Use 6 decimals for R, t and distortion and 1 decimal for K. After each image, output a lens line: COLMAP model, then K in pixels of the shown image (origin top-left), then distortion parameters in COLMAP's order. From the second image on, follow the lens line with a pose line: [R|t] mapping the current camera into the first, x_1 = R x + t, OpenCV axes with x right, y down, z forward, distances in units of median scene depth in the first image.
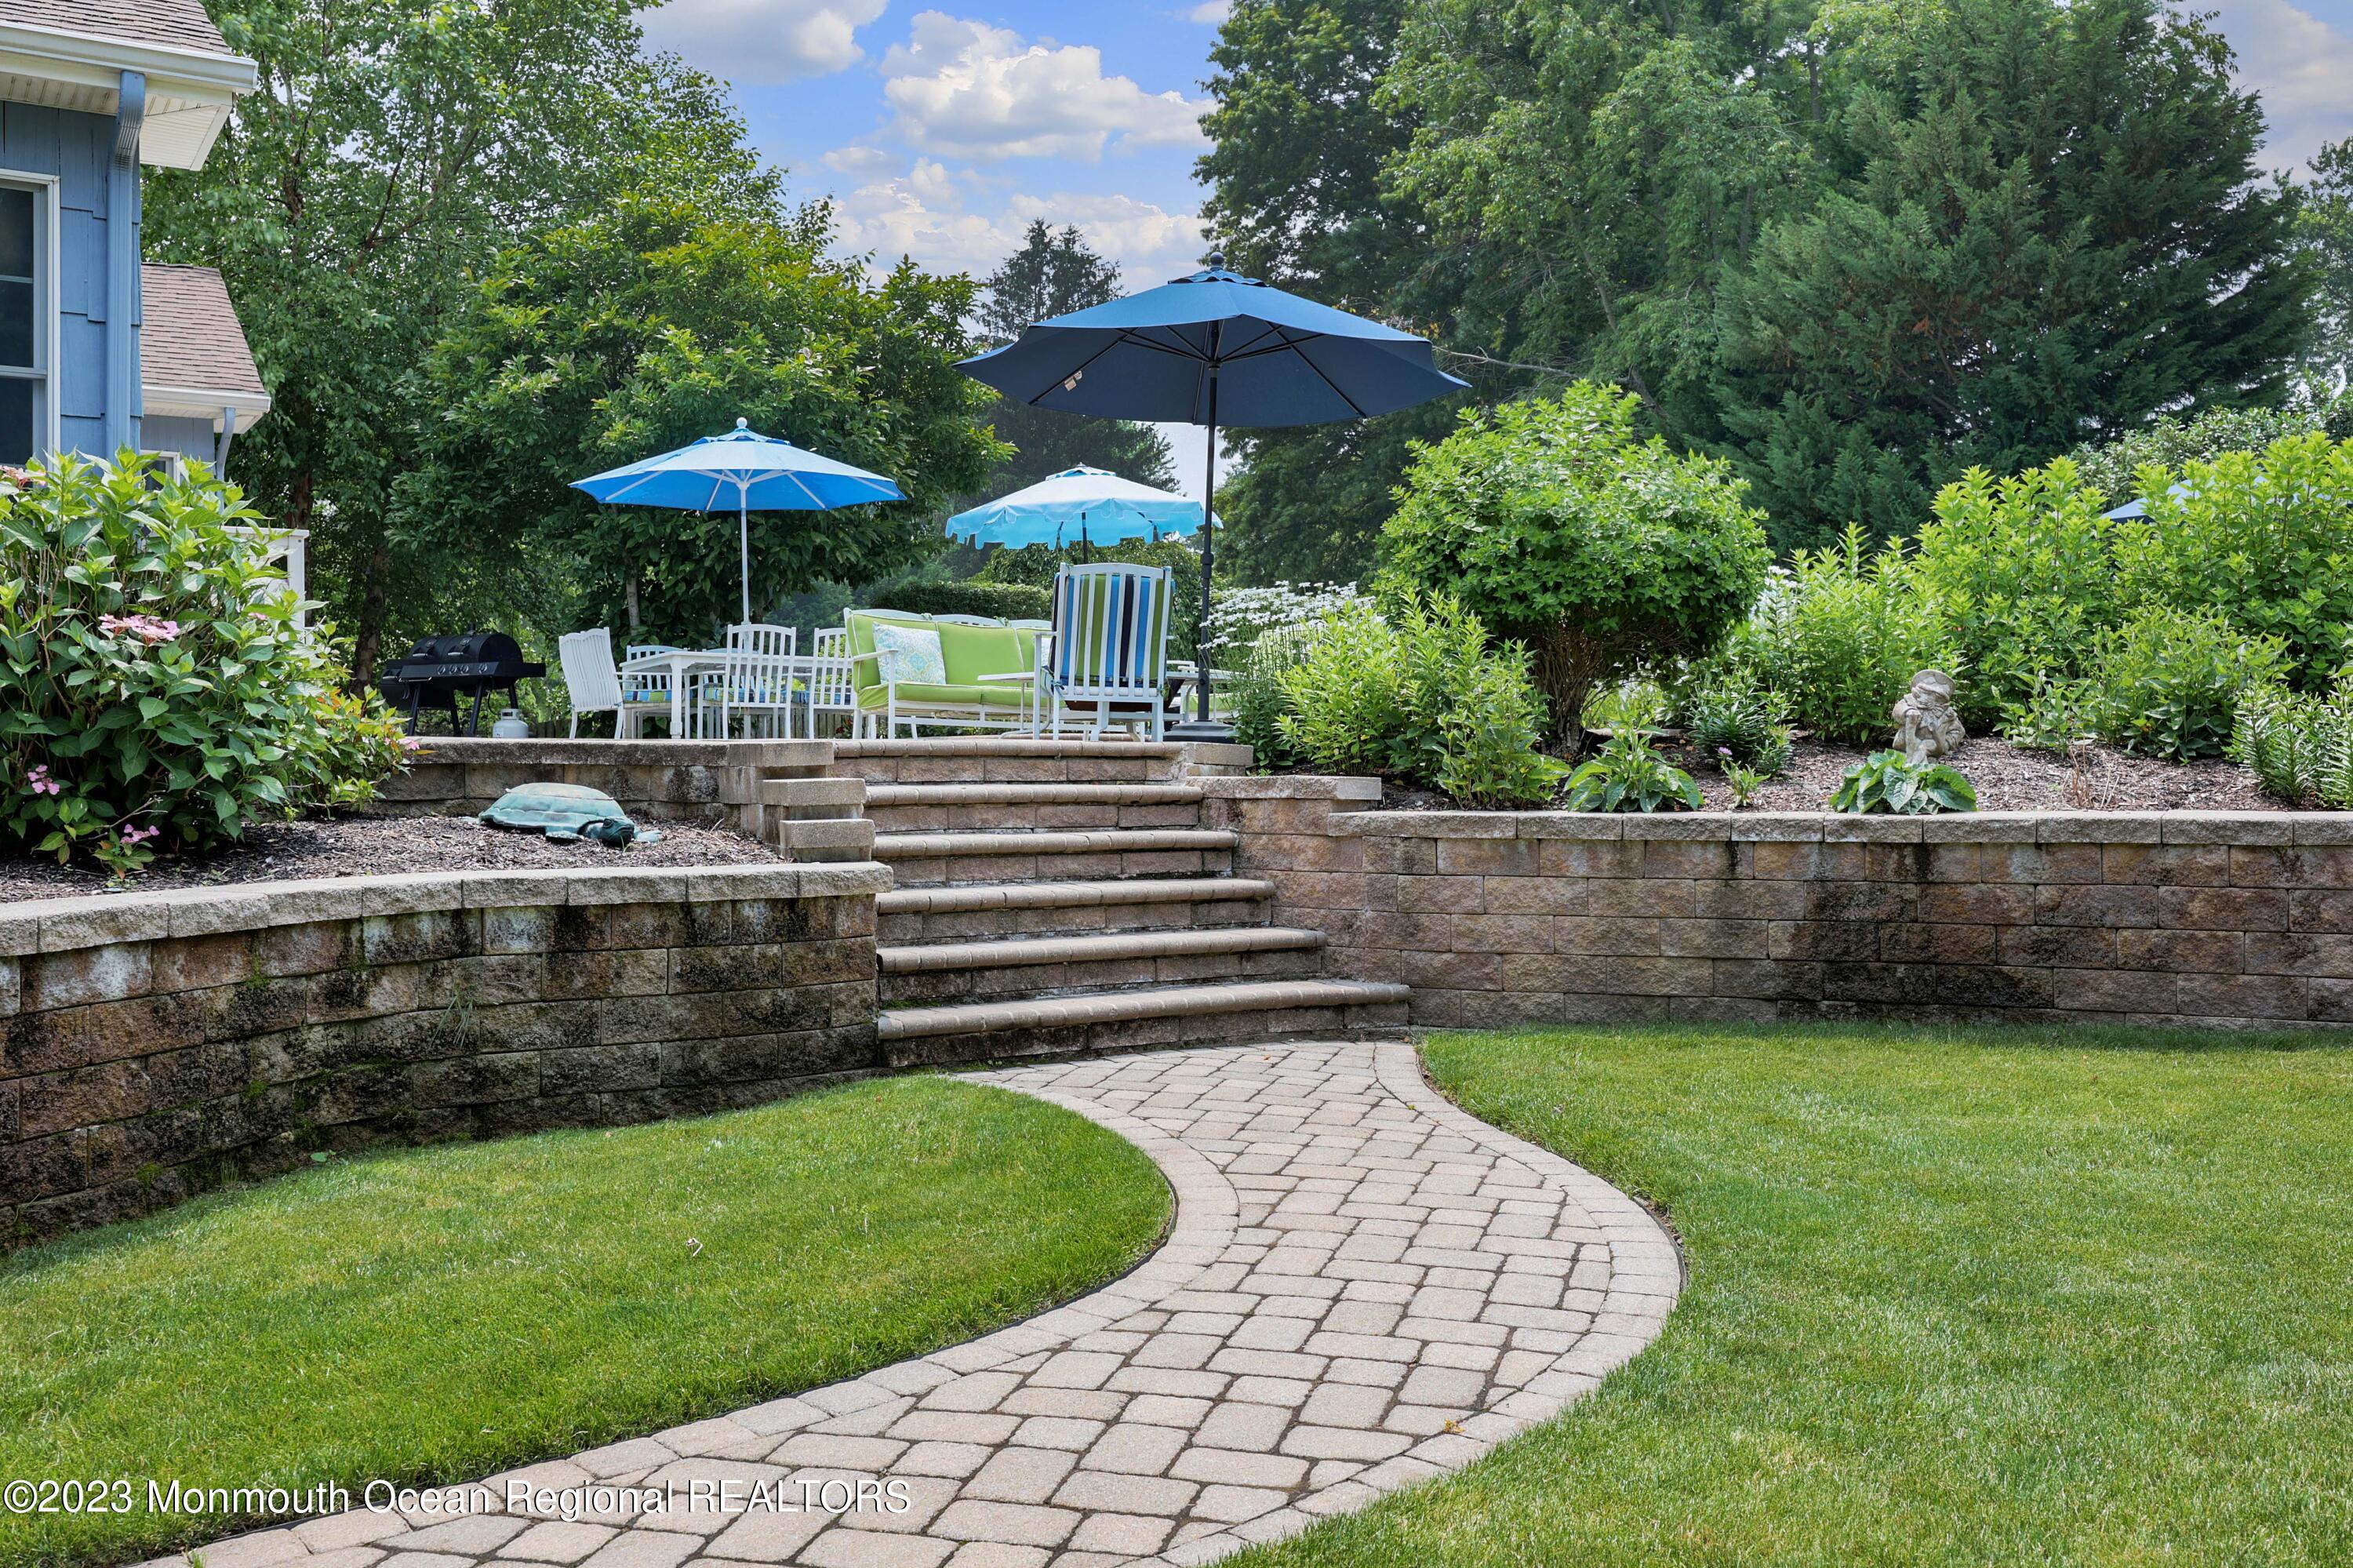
lens RADIAL K [[2152.1, 0, 1175.9], [0, 2152.1, 778.9], [0, 0, 1]] dist [-0.021883, 0.000000]
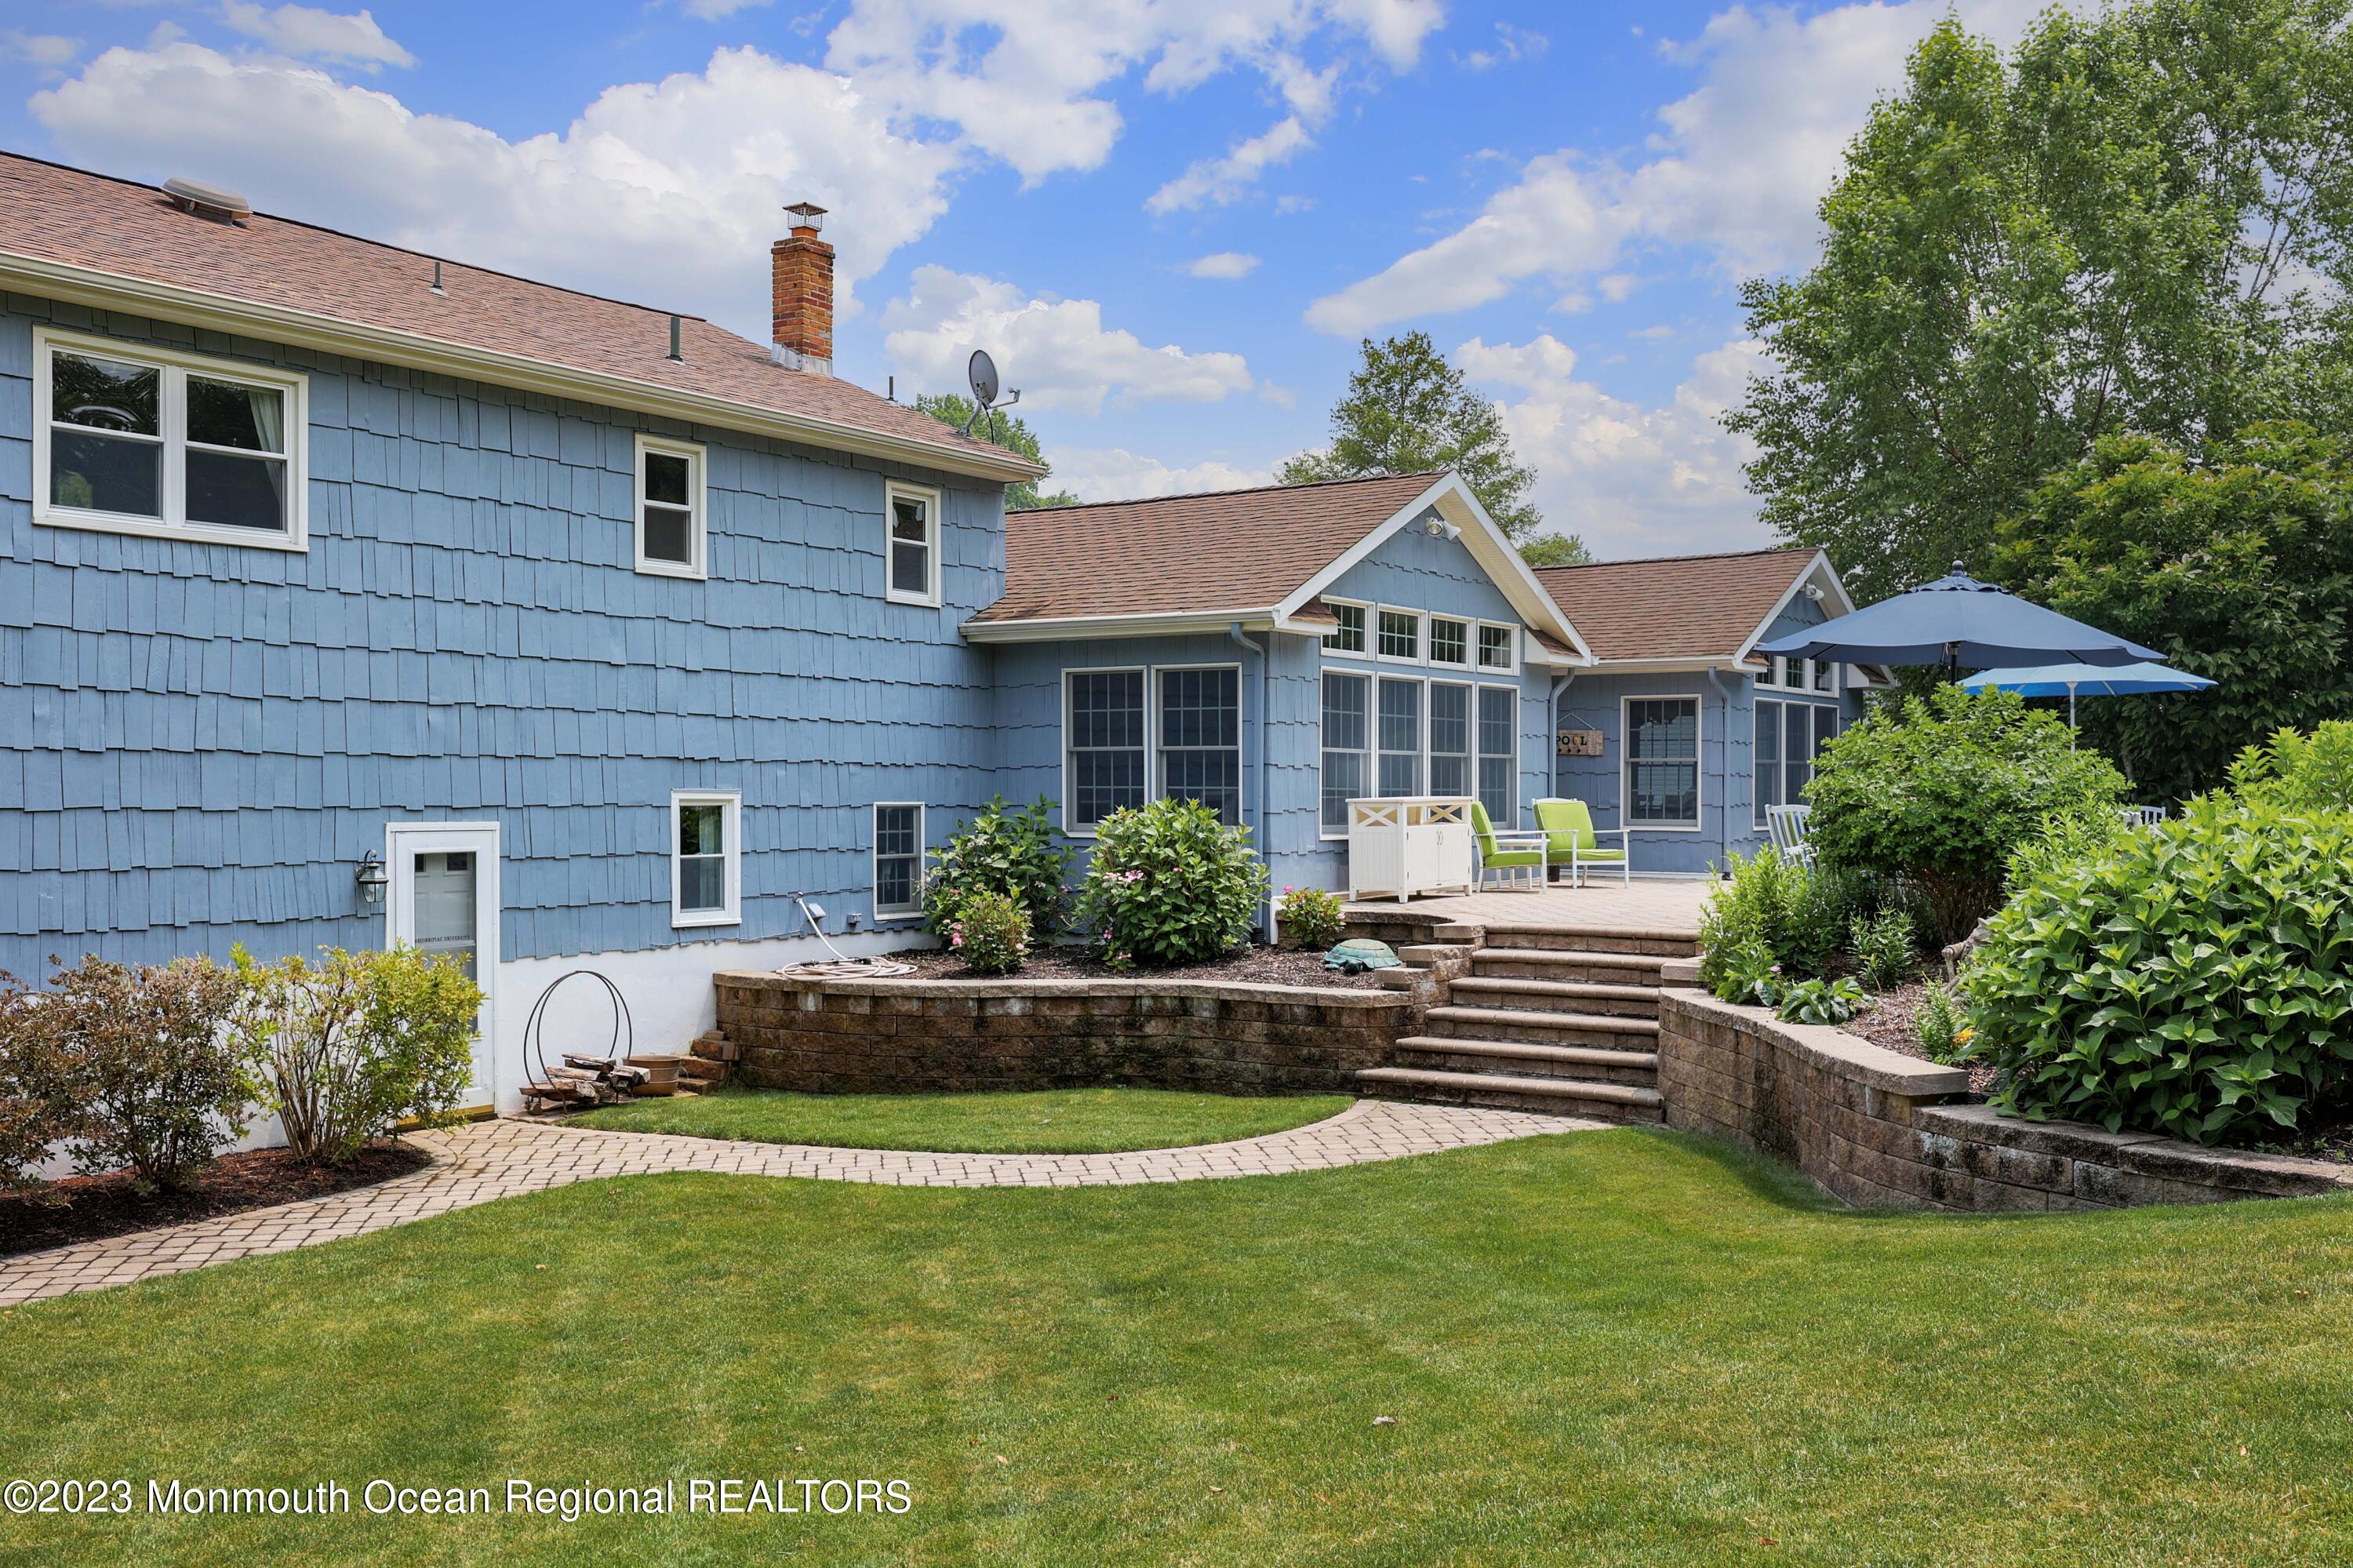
lens RADIAL K [[2152.1, 0, 1173.0], [0, 2152.1, 779.8], [0, 0, 1]] dist [-0.021883, 0.000000]
pose [[0.387600, 0.000192, -0.921828, 1.828446], [-0.011246, 0.999927, -0.004521, -0.166156], [0.921759, 0.012119, 0.387574, 0.037419]]
